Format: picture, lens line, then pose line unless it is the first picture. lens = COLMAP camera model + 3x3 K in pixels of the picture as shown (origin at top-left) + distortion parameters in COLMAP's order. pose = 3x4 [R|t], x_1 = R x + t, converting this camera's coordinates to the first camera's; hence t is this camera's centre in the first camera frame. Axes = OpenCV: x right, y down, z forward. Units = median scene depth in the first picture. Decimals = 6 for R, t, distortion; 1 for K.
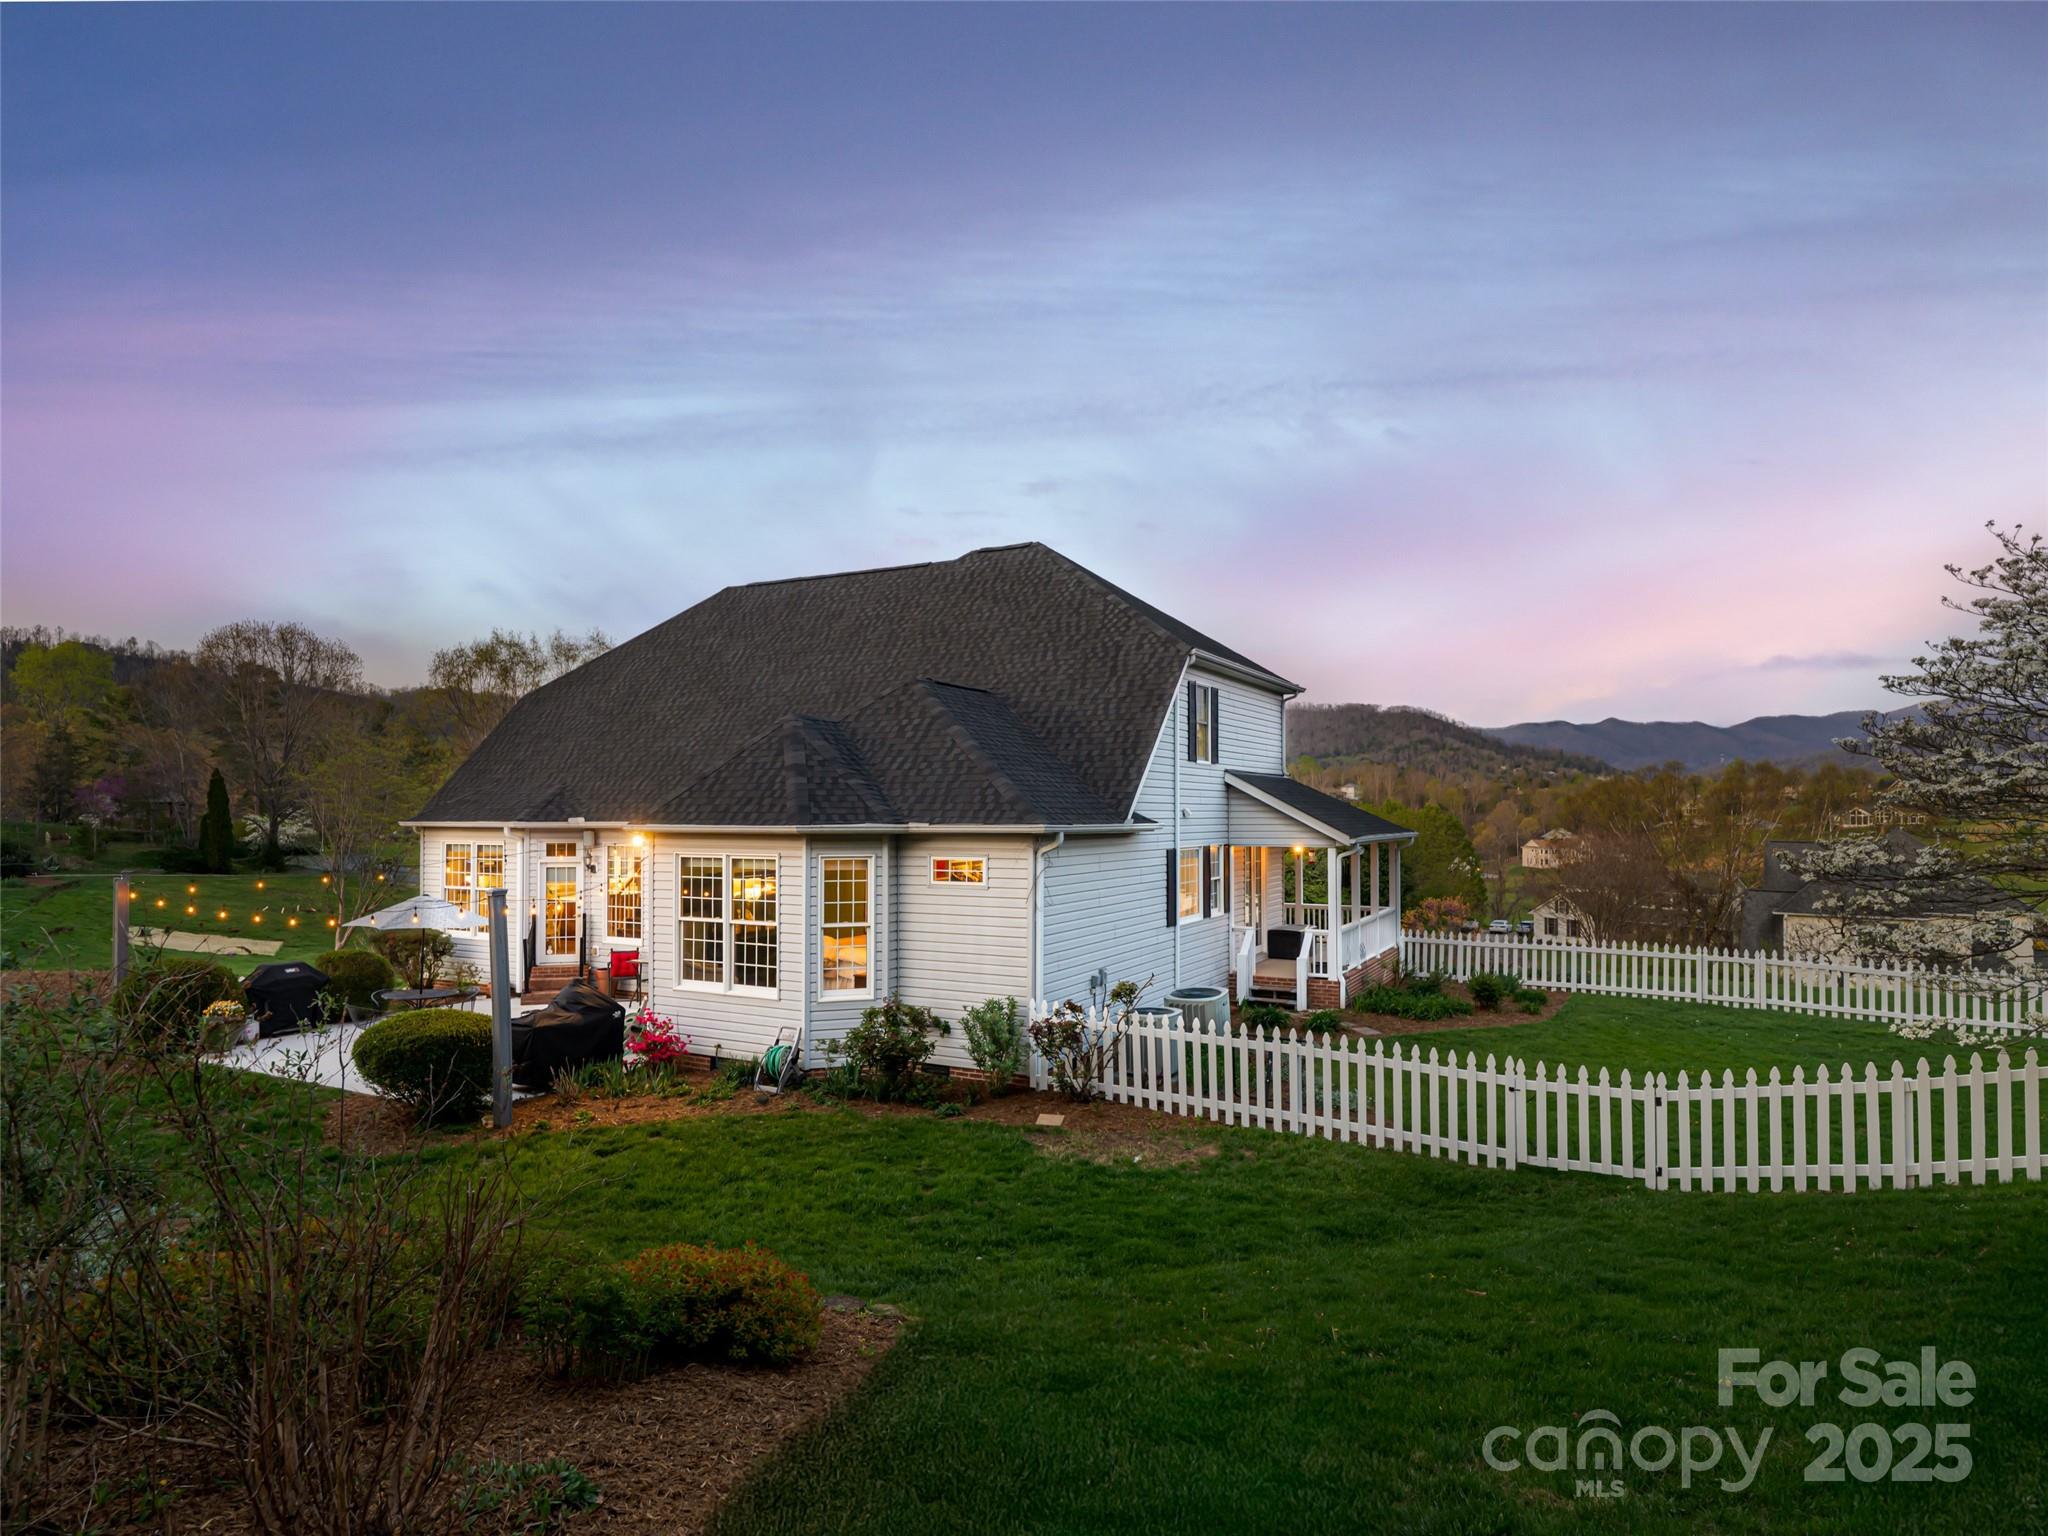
lens RADIAL K [[1107.5, 0, 1031.2], [0, 1107.5, 779.5], [0, 0, 1]] dist [-0.000694, -0.000285]
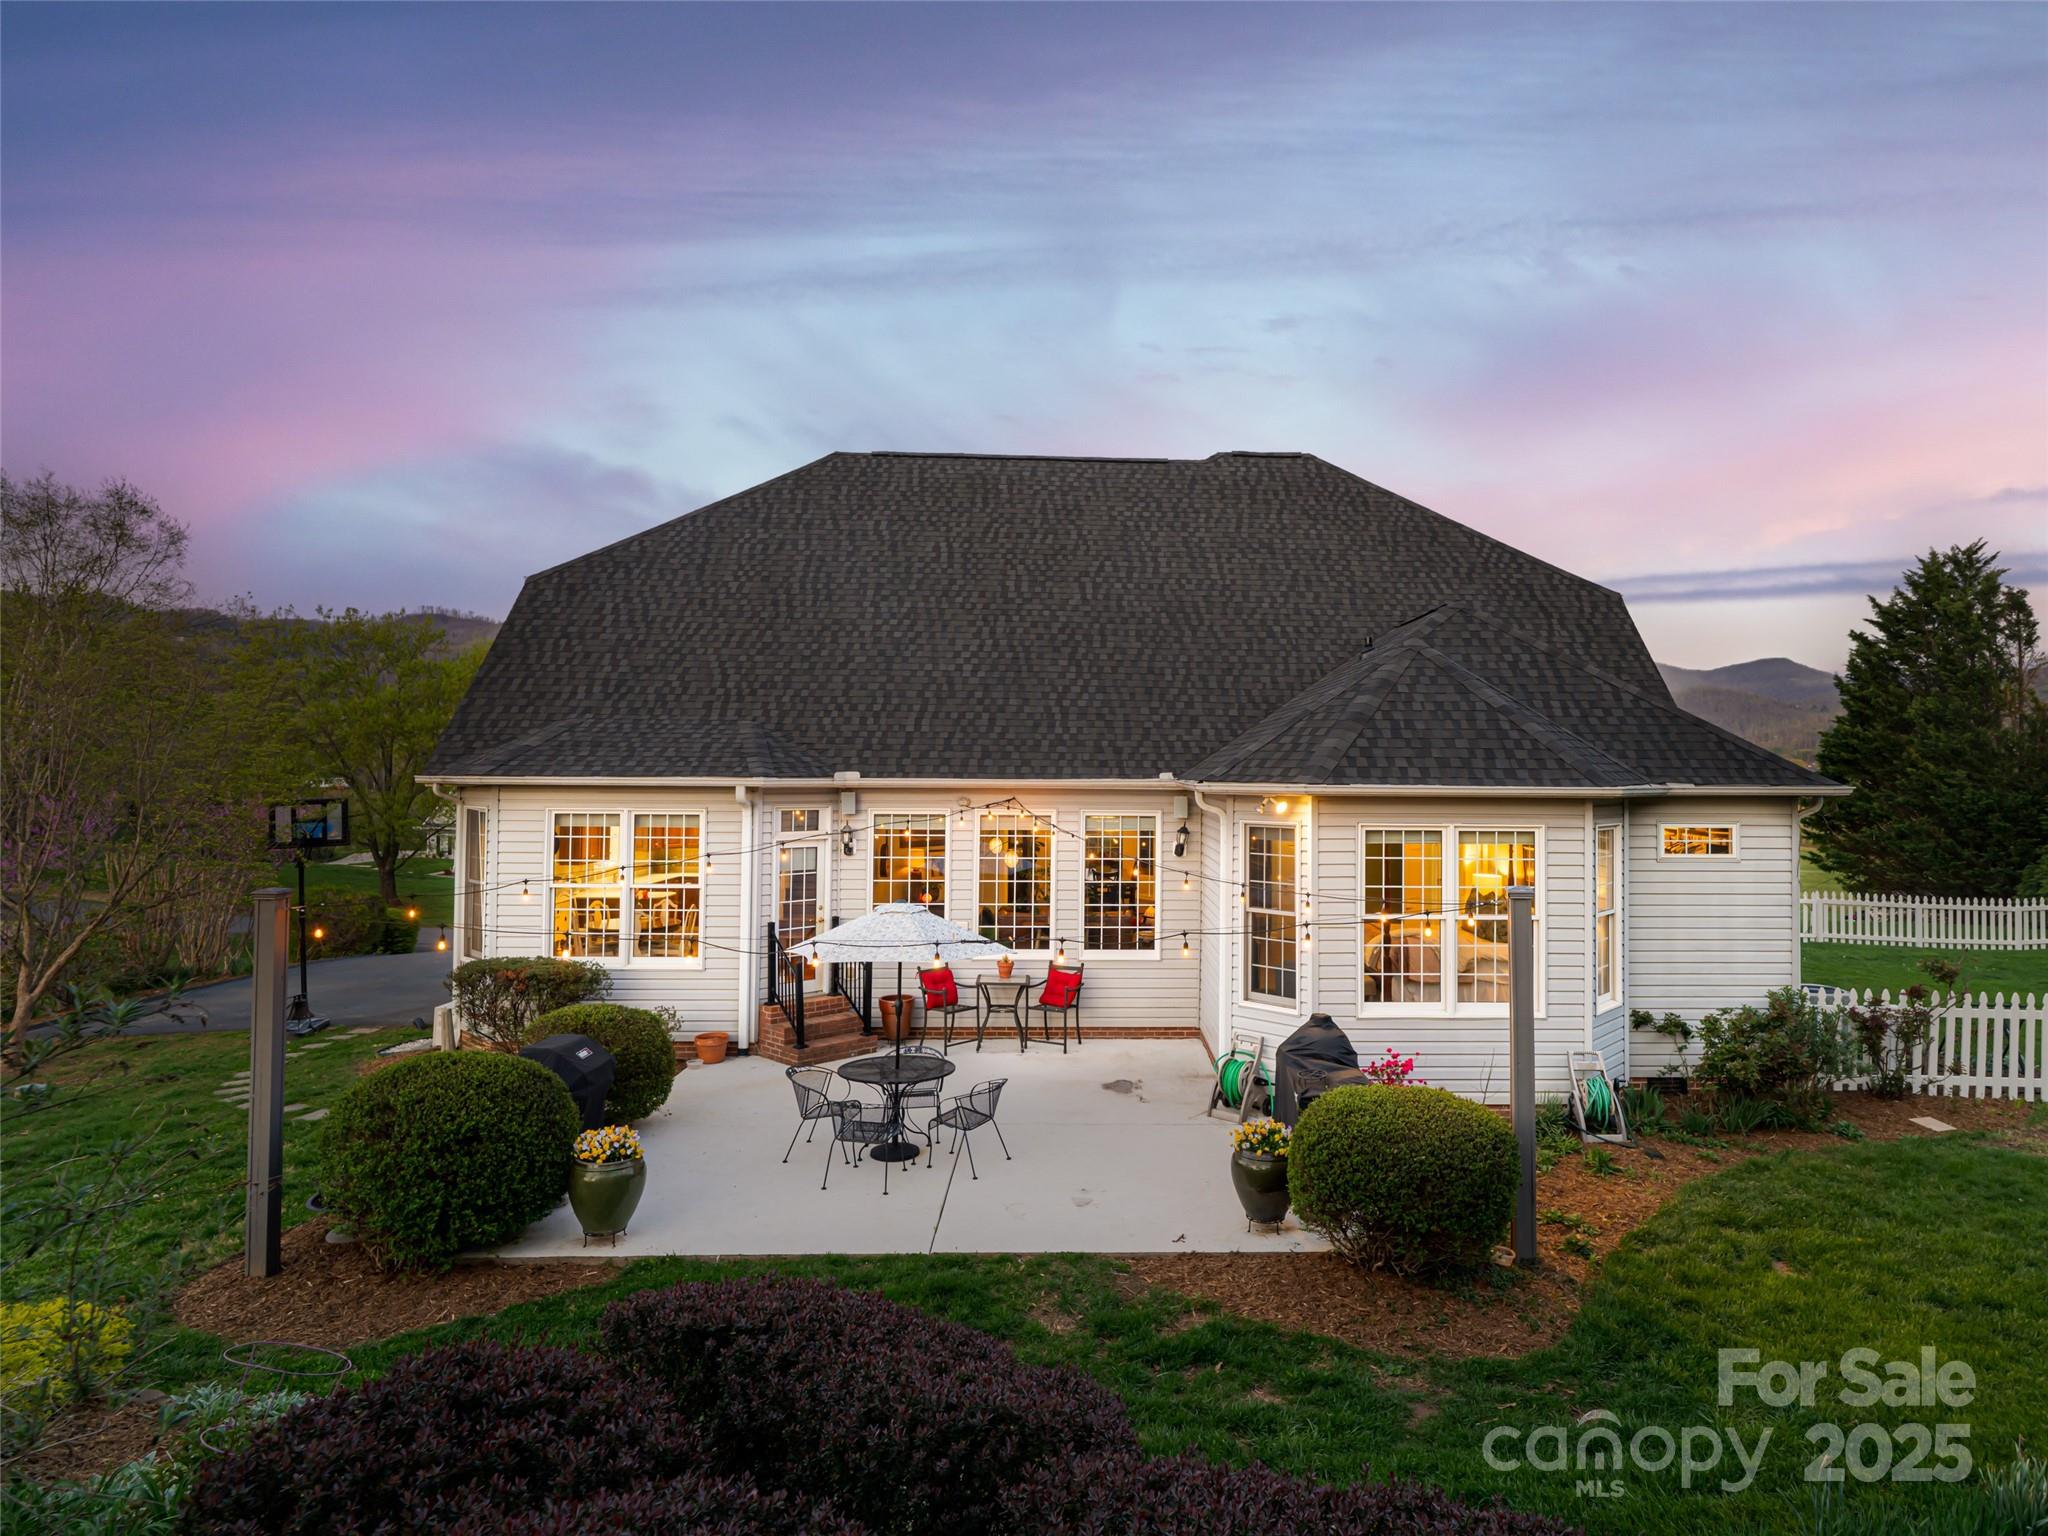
lens RADIAL K [[1107.5, 0, 1026.0], [0, 1107.5, 757.8], [0, 0, 1]] dist [-0.000694, -0.000285]
pose [[0.873564, 0.009044, 0.486624, -0.816178], [-0.021294, 0.999580, 0.019649, 0.013935], [-0.486242, -0.027527, 0.873390, 0.474329]]
